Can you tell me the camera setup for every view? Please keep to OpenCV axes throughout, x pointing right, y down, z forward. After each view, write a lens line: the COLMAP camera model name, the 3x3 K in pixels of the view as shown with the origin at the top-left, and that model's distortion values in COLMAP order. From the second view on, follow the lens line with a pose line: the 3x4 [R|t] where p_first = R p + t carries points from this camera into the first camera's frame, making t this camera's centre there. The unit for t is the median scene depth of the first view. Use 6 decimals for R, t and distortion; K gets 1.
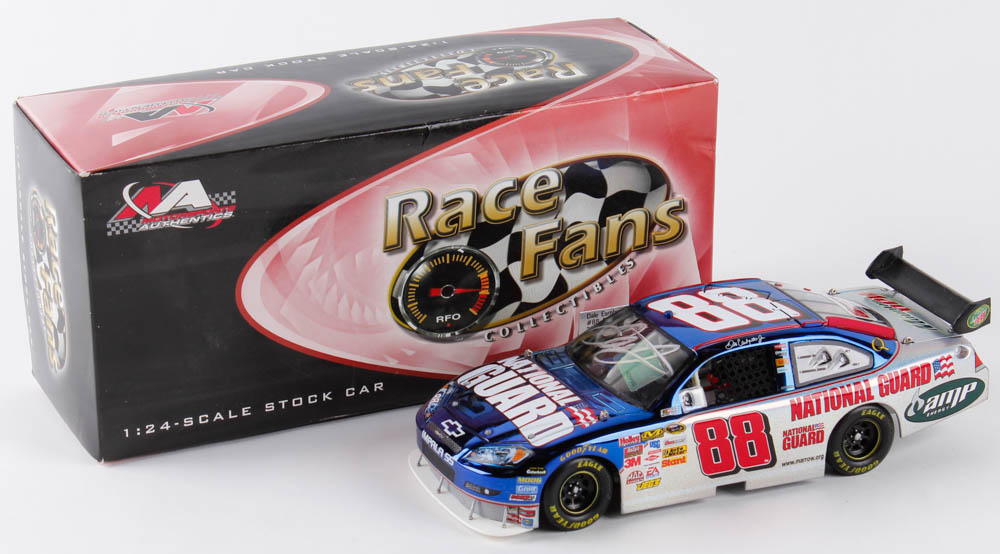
lens RADIAL K [[2830.2, 0, 500.7], [0, 2830.2, 276.8], [0, 0, 1]] dist [-0.050565, 0.000000]
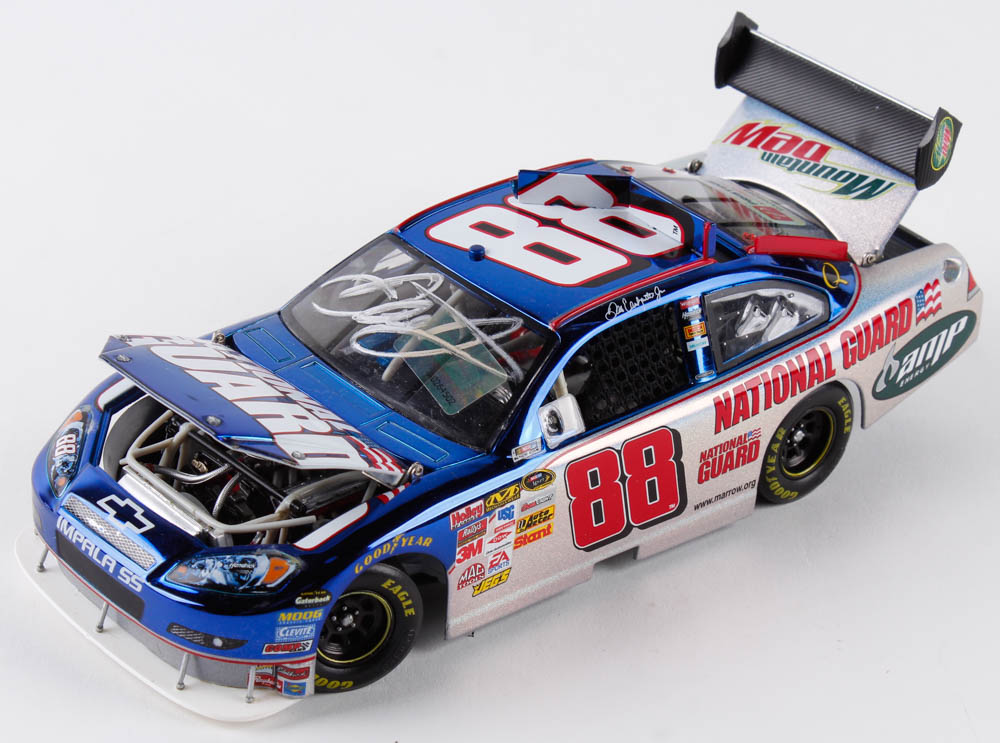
lens RADIAL K [[3141.7, 0, 499.4], [0, 3141.7, 372.1], [0, 0, 1]] dist [-0.009638, 0.000000]
pose [[0.958297, -0.086941, 0.272227, -0.105892], [0.040627, 0.984370, 0.171363, -0.069119], [-0.282871, -0.153156, 0.946851, 0.426606]]
